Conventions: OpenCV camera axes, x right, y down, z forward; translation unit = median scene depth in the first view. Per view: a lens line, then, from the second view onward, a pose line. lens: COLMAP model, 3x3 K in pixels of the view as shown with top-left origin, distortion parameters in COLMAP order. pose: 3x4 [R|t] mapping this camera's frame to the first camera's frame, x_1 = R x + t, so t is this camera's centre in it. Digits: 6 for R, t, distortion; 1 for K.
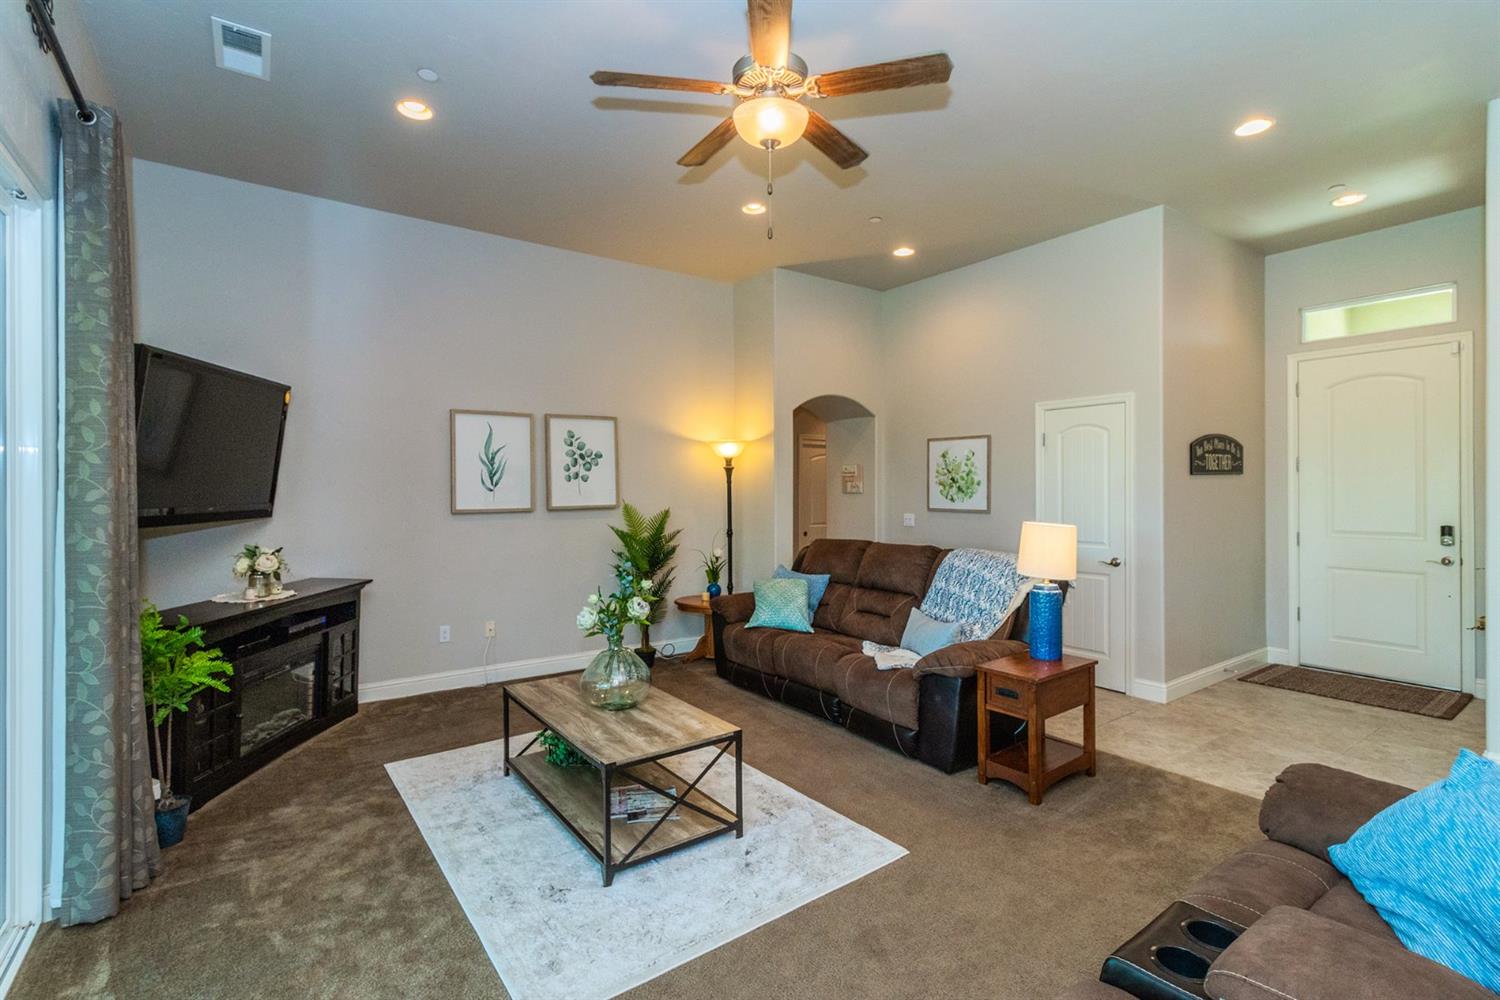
lens RADIAL K [[685.6, 0, 753.0], [0, 685.6, 493.6], [0, 0, 1]] dist [0.000146, -0.000024]
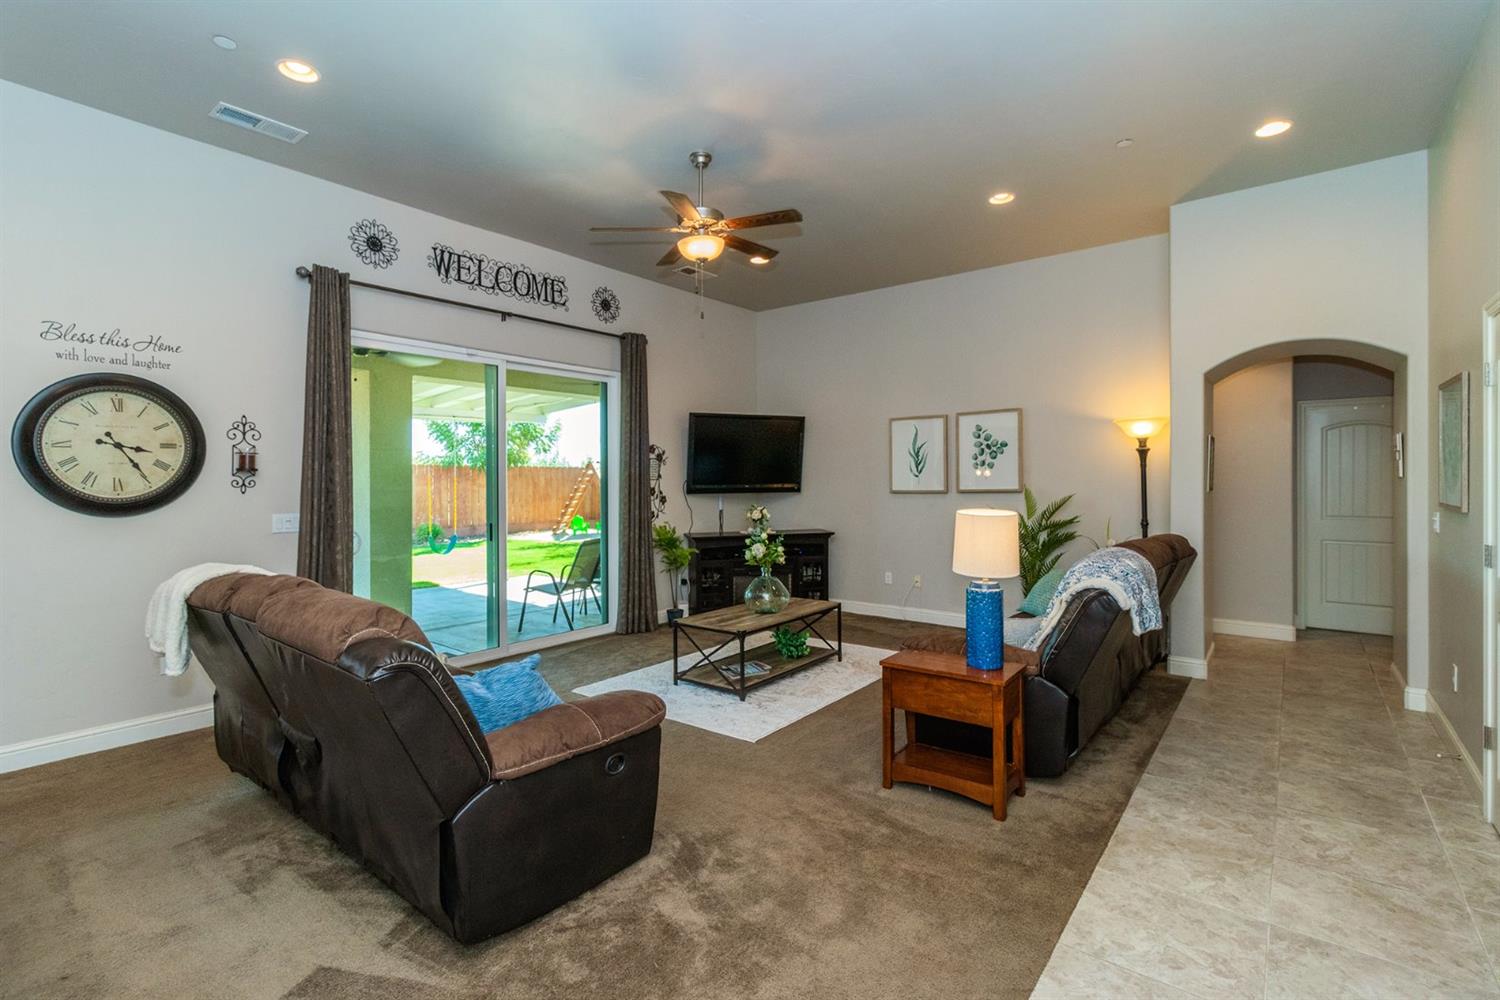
lens RADIAL K [[693.4, 0, 747.8], [0, 693.4, 476.6], [0, 0, 1]] dist [-0.000569, 0.000016]
pose [[0.273267, -0.003206, -0.961933, 0.758537], [-0.000683, 0.999994, -0.003527, 0.000819], [0.961938, 0.001621, 0.273263, 0.298975]]
